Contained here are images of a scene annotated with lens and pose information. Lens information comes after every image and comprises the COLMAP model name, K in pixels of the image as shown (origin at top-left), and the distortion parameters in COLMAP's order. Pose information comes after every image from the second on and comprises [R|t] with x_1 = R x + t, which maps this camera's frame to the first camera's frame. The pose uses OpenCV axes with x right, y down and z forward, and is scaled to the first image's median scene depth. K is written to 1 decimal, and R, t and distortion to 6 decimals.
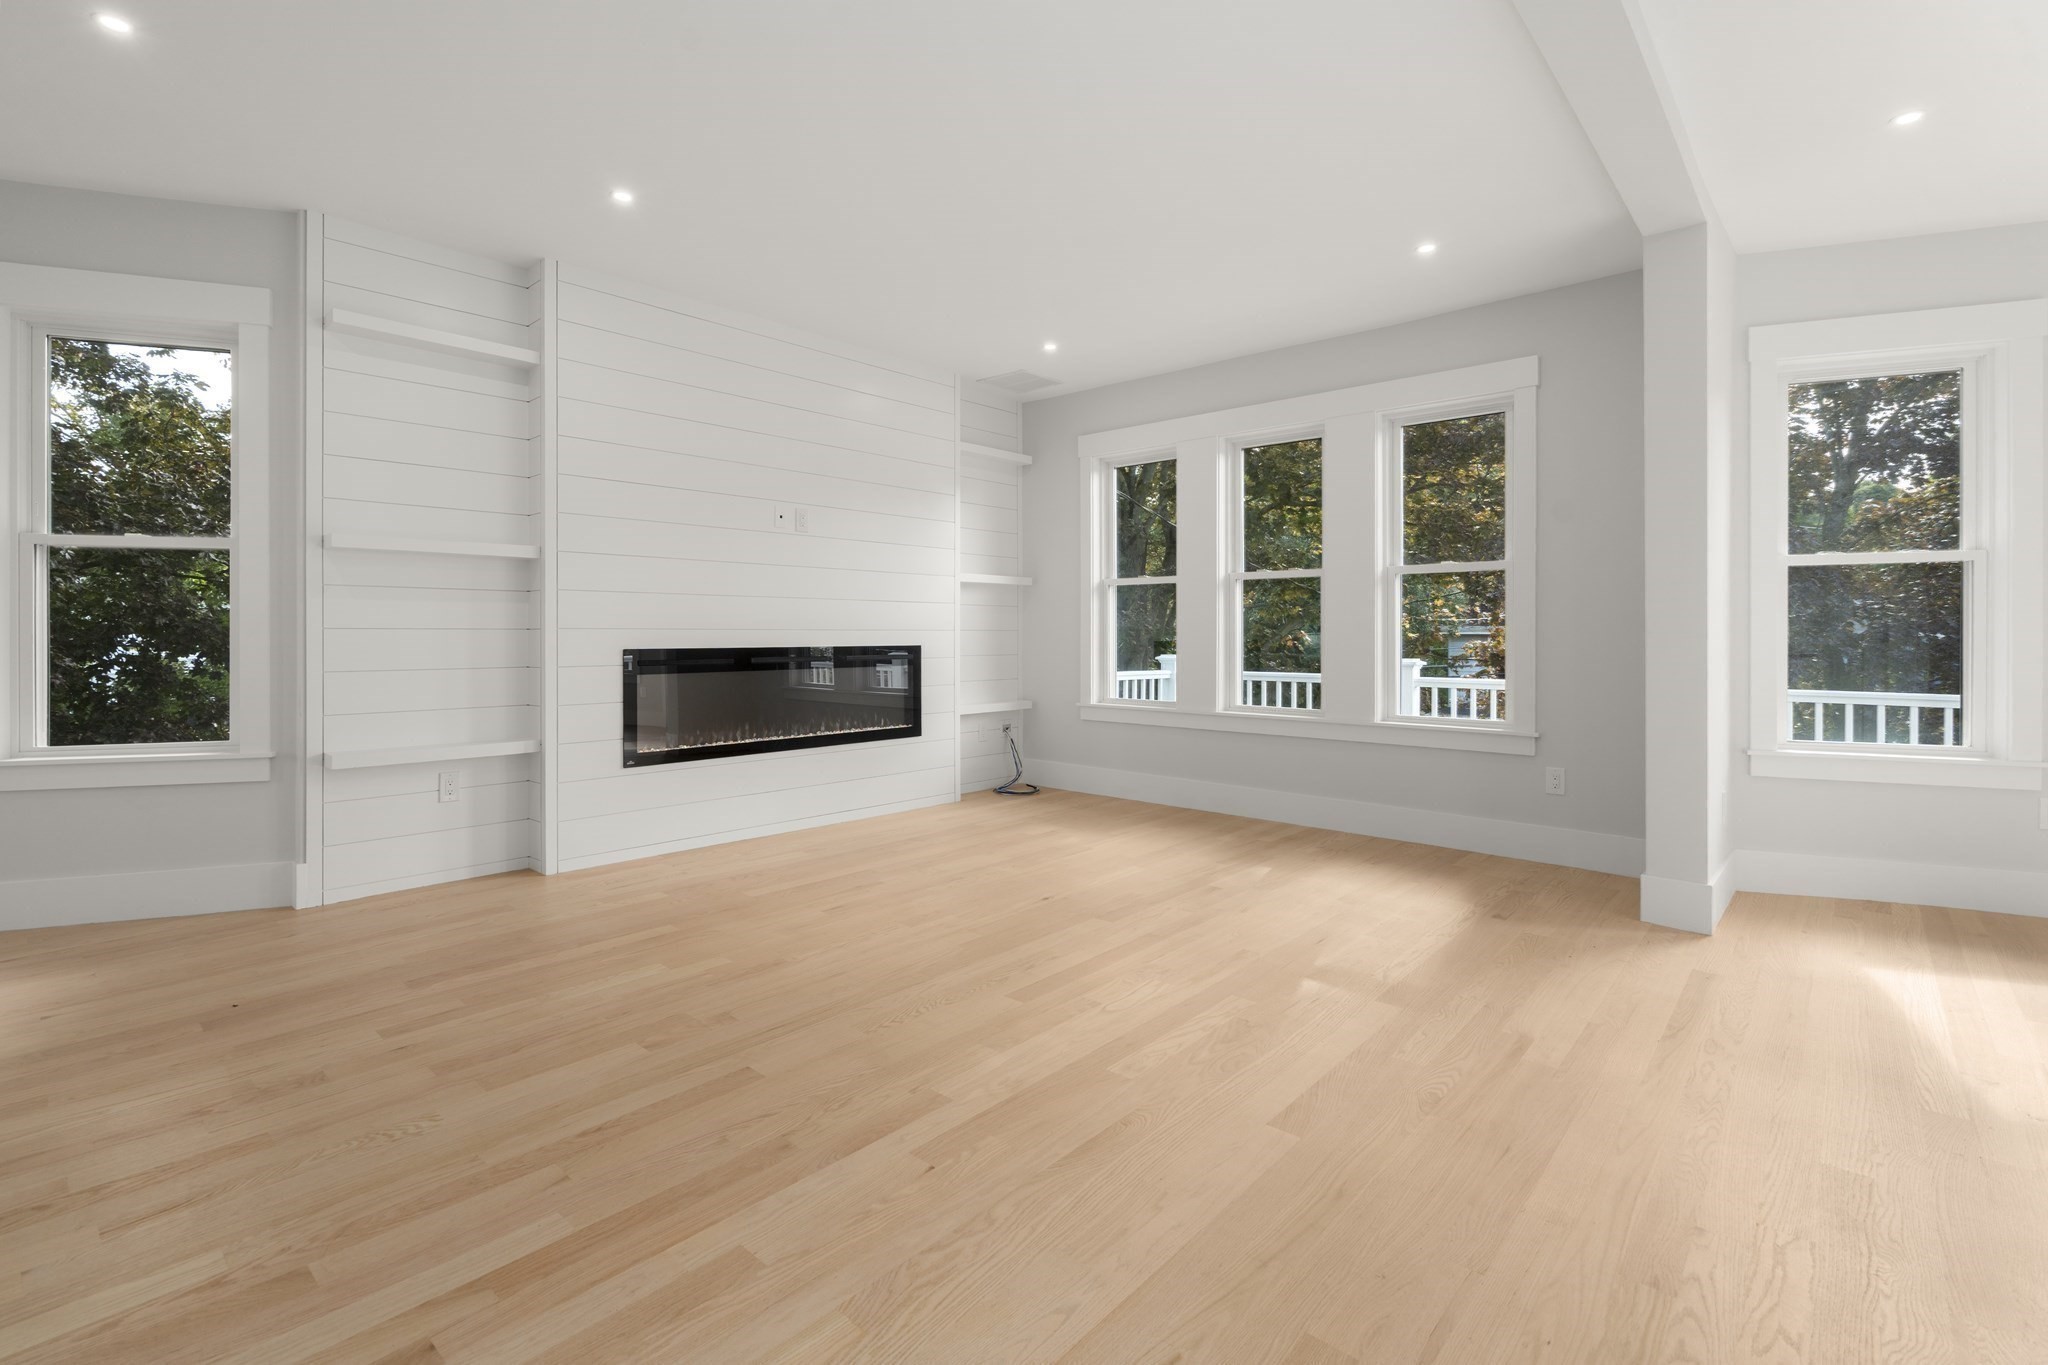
lens RADIAL K [[940.4, 0, 1010.9], [0, 940.4, 636.2], [0, 0, 1]] dist [-0.002536, 0.000076]
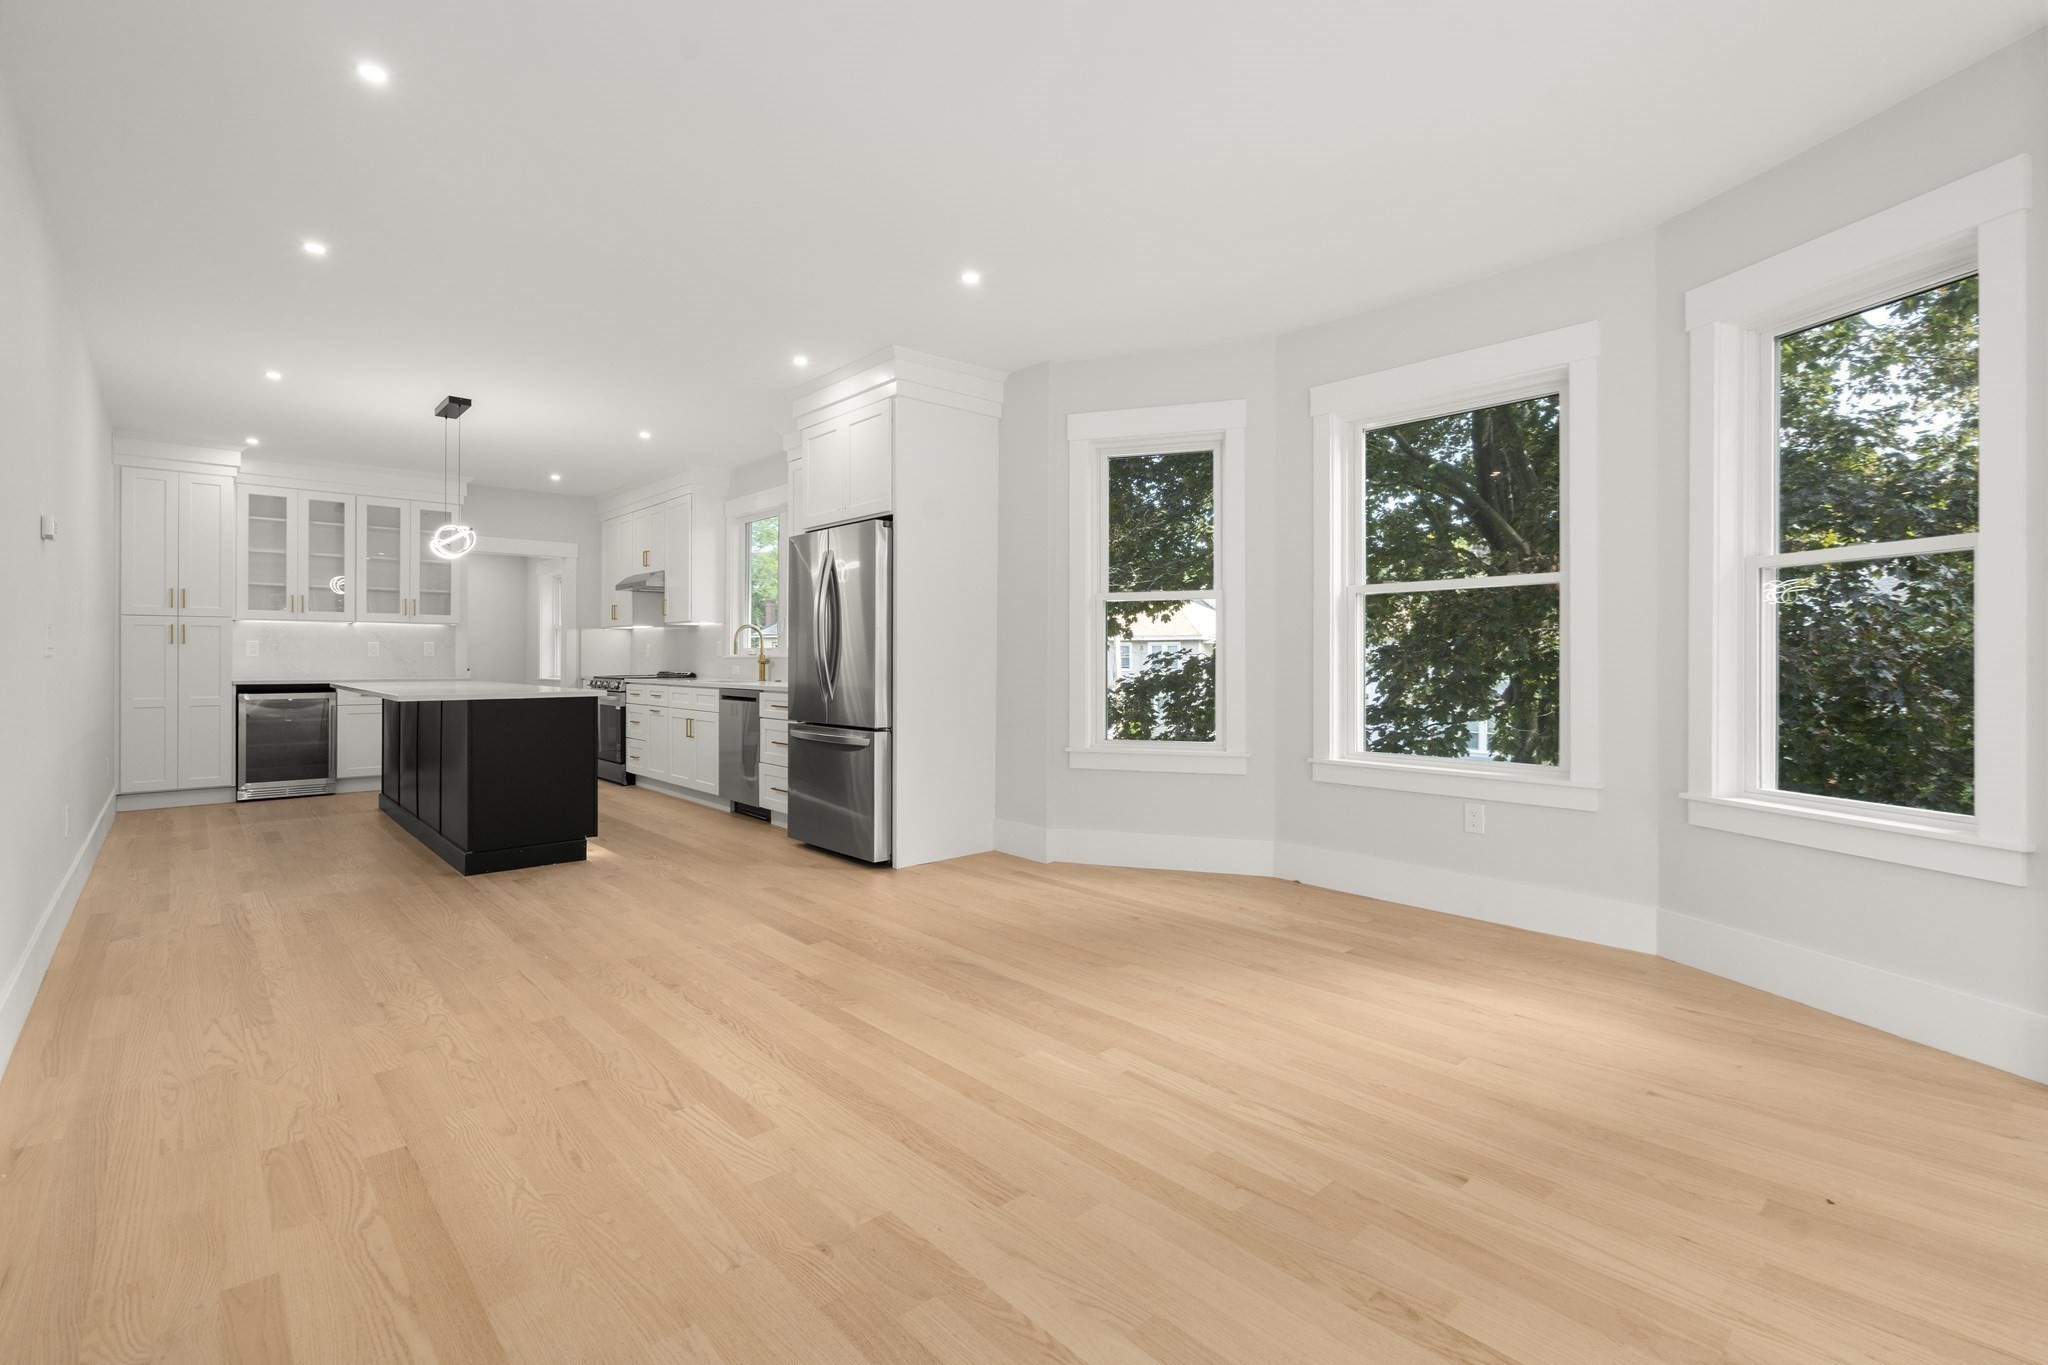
lens RADIAL K [[924.9, 0, 1002.4], [0, 924.9, 654.6], [0, 0, 1]] dist [-0.004584, -0.000239]
pose [[-0.105744, -0.008635, -0.994356, -0.053907], [-0.005943, 0.999950, -0.008052, -0.001820], [0.994376, 0.005059, -0.105790, 0.308849]]
